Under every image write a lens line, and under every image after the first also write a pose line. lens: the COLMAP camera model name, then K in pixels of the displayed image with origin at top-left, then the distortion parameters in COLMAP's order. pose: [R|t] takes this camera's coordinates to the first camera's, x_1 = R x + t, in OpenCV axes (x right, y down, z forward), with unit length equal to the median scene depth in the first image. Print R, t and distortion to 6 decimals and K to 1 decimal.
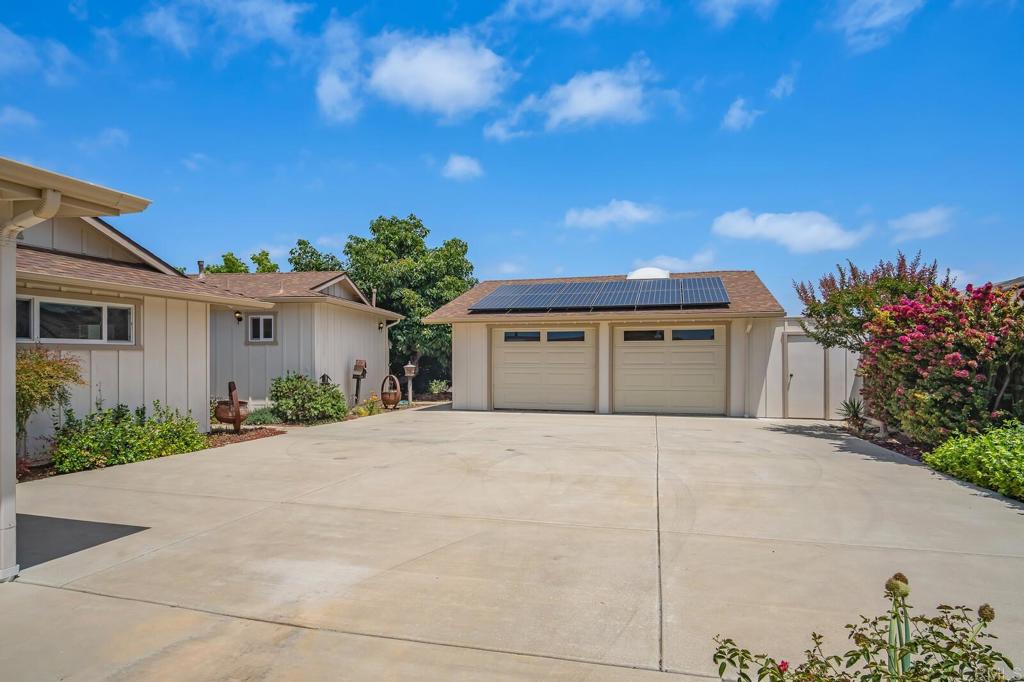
lens RADIAL K [[553.1, 0, 512.0], [0, 553.1, 341.0], [0, 0, 1]] dist [-0.027043, 0.000623]
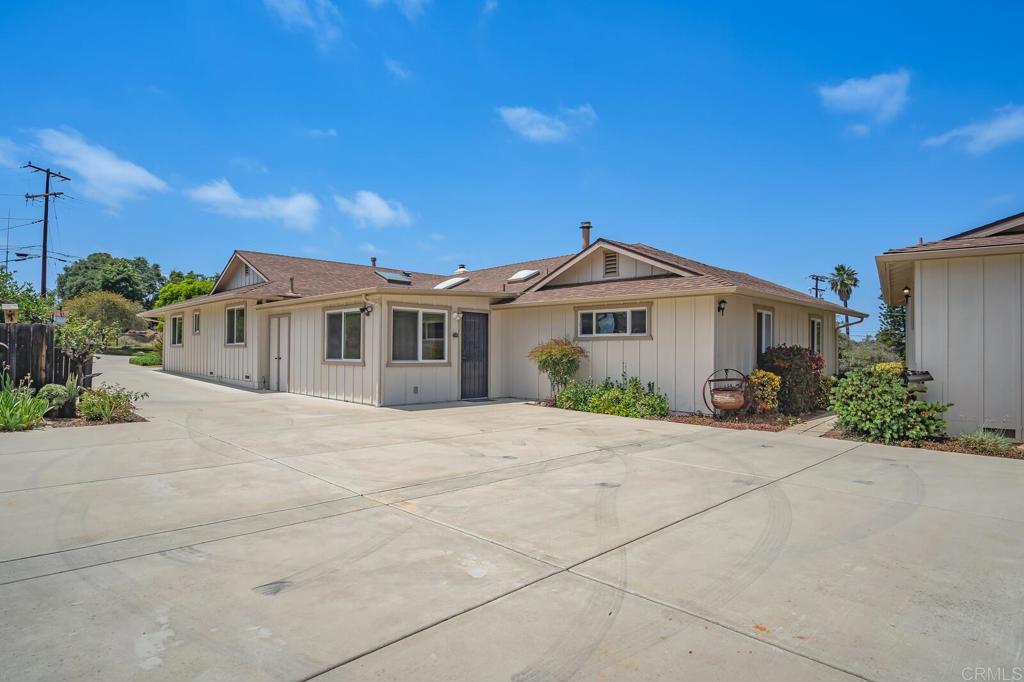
lens RADIAL K [[553.1, 0, 512.0], [0, 553.1, 341.0], [0, 0, 1]] dist [-0.027043, 0.000623]
pose [[-0.512296, 0.000318, -0.858809, 0.682546], [0.017248, 0.999802, -0.009919, 0.028037], [0.858636, -0.019894, -0.512200, 1.434278]]
